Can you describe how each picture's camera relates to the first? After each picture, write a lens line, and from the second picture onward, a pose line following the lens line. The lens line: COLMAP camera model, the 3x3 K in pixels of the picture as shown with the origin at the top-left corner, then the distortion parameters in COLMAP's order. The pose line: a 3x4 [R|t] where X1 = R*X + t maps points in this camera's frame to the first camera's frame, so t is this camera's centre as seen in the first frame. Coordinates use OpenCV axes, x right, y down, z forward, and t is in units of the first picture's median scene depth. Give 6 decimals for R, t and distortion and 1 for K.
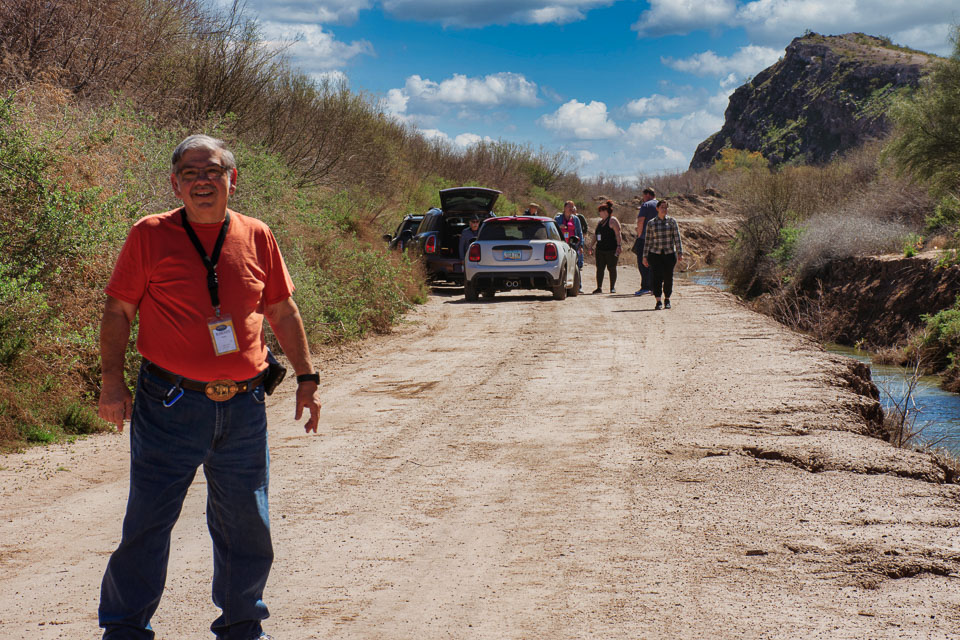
lens RADIAL K [[2580.5, 0, 480.7], [0, 2580.5, 319.8], [0, 0, 1]] dist [0.347893, 0.000000]
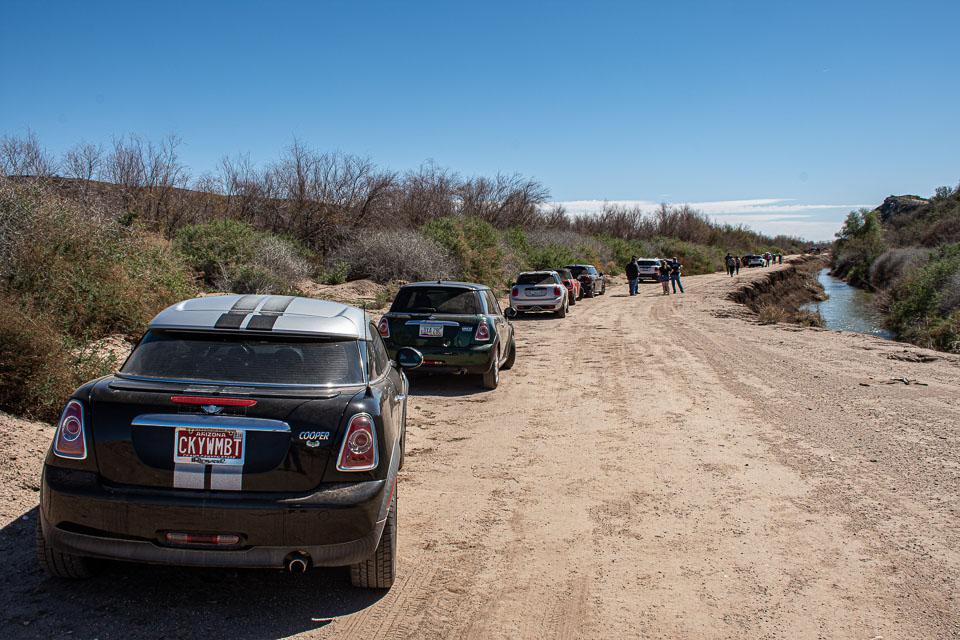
lens RADIAL K [[847.8, 0, 481.9], [0, 847.8, 319.4], [0, 0, 1]] dist [-0.015339, -0.000472]
pose [[0.934875, -0.004588, -0.354948, 0.066939], [0.016155, 0.999430, 0.029632, 0.026572], [0.354610, -0.033436, 0.934416, -0.714398]]
